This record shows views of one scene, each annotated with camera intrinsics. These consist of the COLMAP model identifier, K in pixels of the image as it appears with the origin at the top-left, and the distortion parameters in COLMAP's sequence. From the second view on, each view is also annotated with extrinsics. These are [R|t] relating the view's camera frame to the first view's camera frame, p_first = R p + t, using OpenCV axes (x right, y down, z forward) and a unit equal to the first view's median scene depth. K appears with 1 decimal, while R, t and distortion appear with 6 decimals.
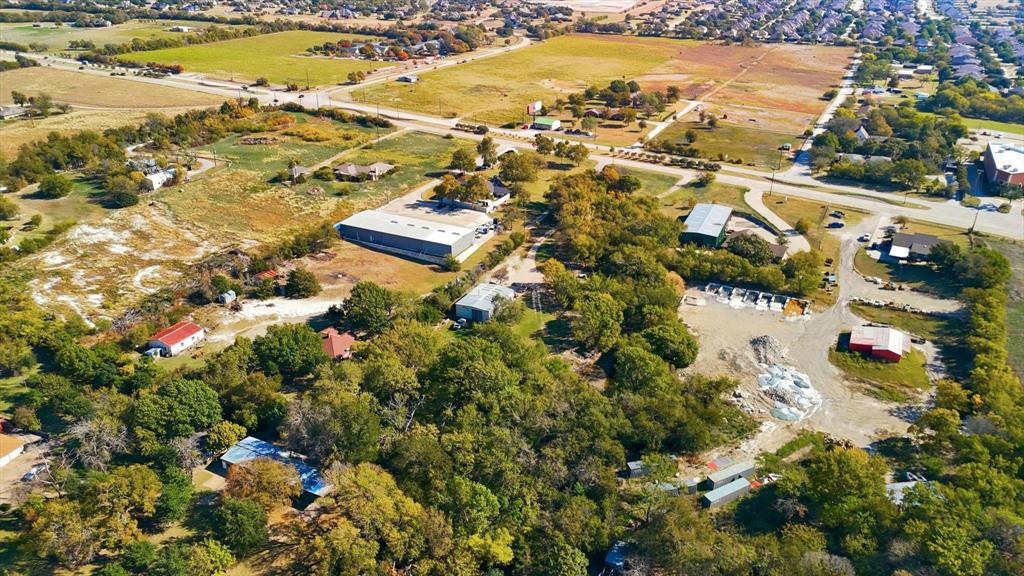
lens RADIAL K [[746.3, 0, 515.5], [0, 746.3, 287.5], [0, 0, 1]] dist [0.070496, -0.055055]
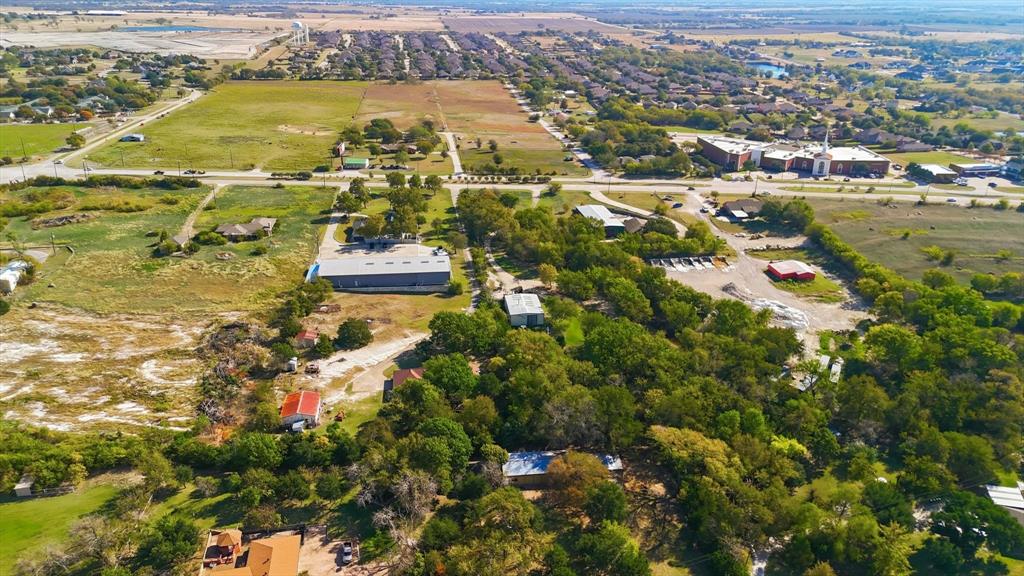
lens RADIAL K [[746.3, 0, 515.5], [0, 746.3, 287.5], [0, 0, 1]] dist [0.070496, -0.055055]
pose [[0.837063, -0.201712, 0.508565, -0.472968], [0.228097, 0.973579, 0.010718, -0.020663], [-0.497291, 0.107031, 0.860957, 0.035317]]
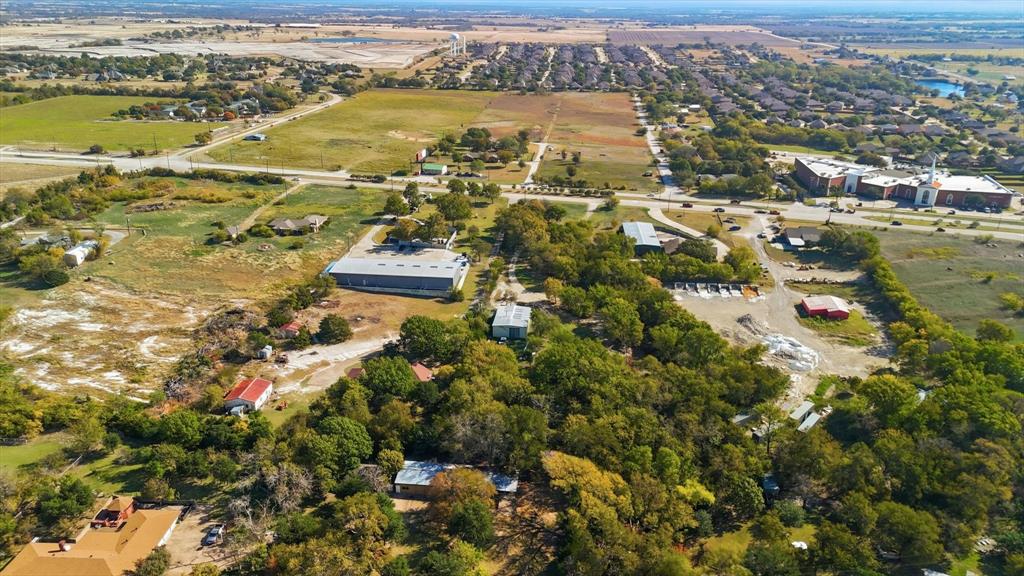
lens RADIAL K [[746.3, 0, 515.5], [0, 746.3, 287.5], [0, 0, 1]] dist [0.070496, -0.055055]
pose [[0.940783, -0.121389, 0.316532, -0.293480], [0.142501, 0.988801, -0.044335, 0.015107], [-0.307605, 0.086816, 0.947545, -0.037800]]
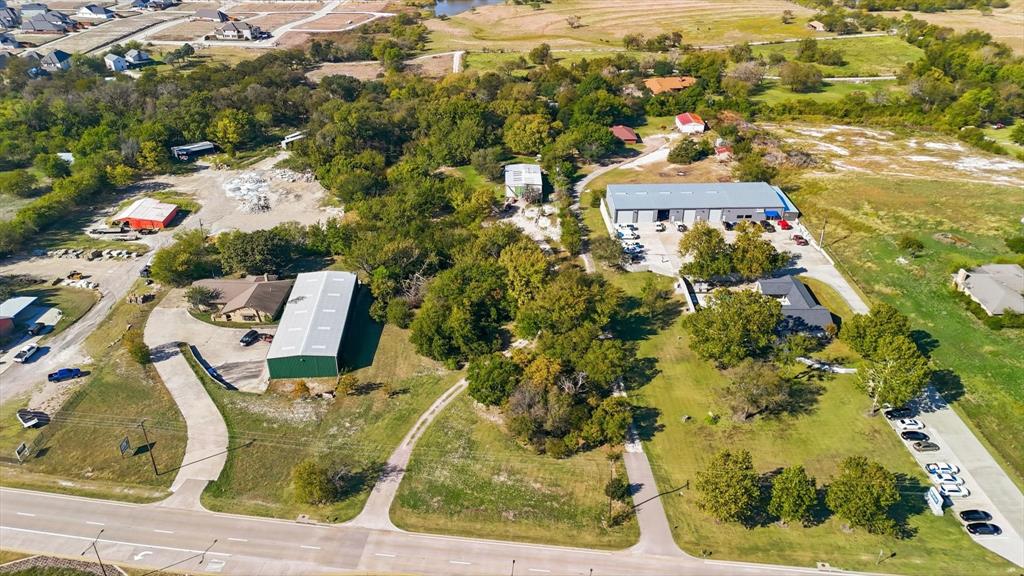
lens RADIAL K [[746.3, 0, 515.5], [0, 746.3, 287.5], [0, 0, 1]] dist [0.070496, -0.055055]
pose [[-0.891351, 0.224106, -0.394043, 0.322912], [-0.196541, 0.592245, 0.781420, -0.549738], [0.408491, 0.773965, -0.483852, 1.256530]]
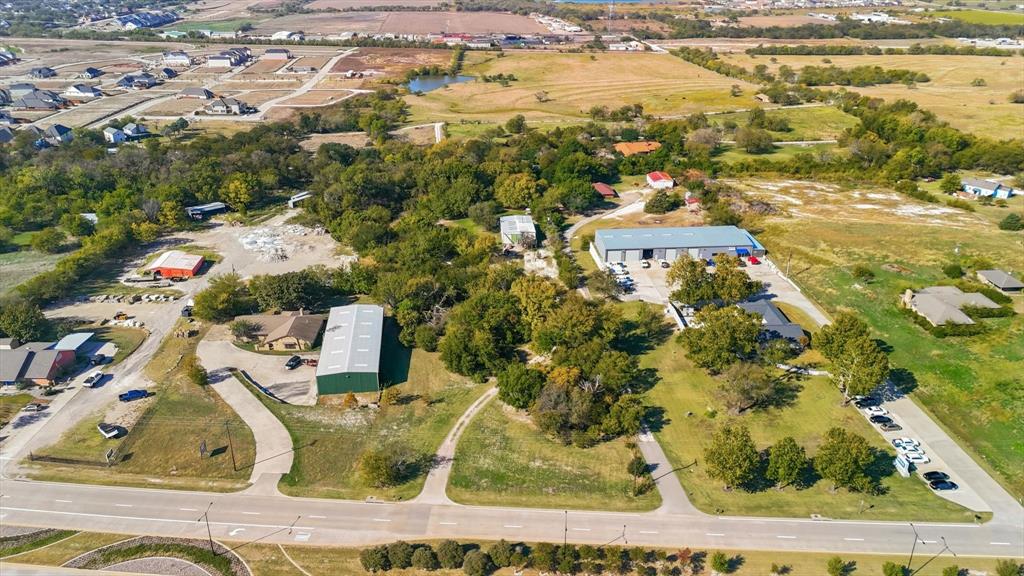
lens RADIAL K [[746.3, 0, 515.5], [0, 746.3, 287.5], [0, 0, 1]] dist [0.070496, -0.055055]
pose [[-0.862494, 0.204040, -0.463110, 0.400753], [-0.222171, 0.669547, 0.708764, -0.573627], [0.454691, 0.714195, -0.532149, 1.302443]]
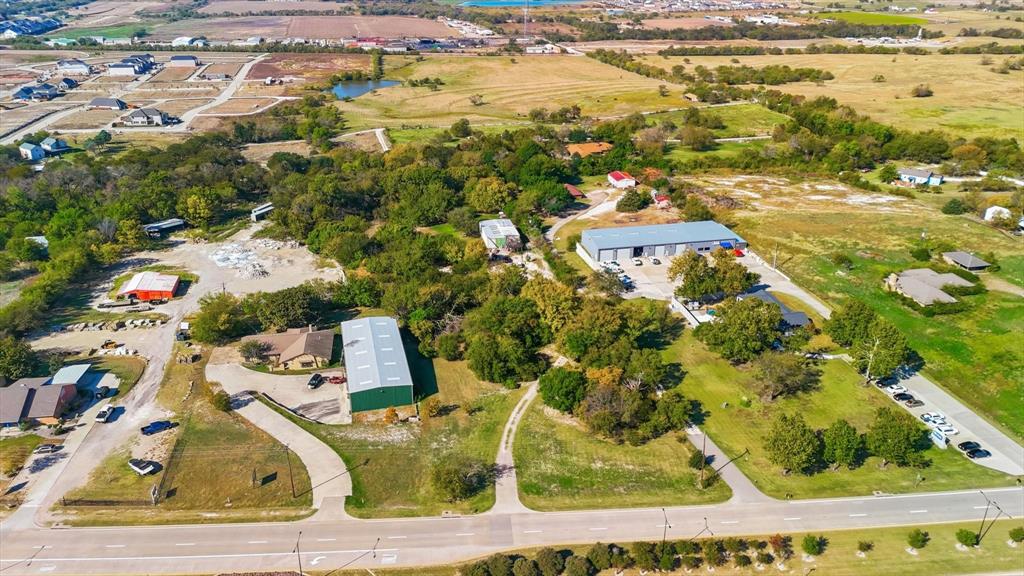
lens RADIAL K [[746.3, 0, 515.5], [0, 746.3, 287.5], [0, 0, 1]] dist [0.070496, -0.055055]
pose [[-0.786511, 0.245824, -0.566542, 0.476219], [-0.272167, 0.685506, 0.675283, -0.549961], [0.554369, 0.685312, -0.472253, 1.254023]]
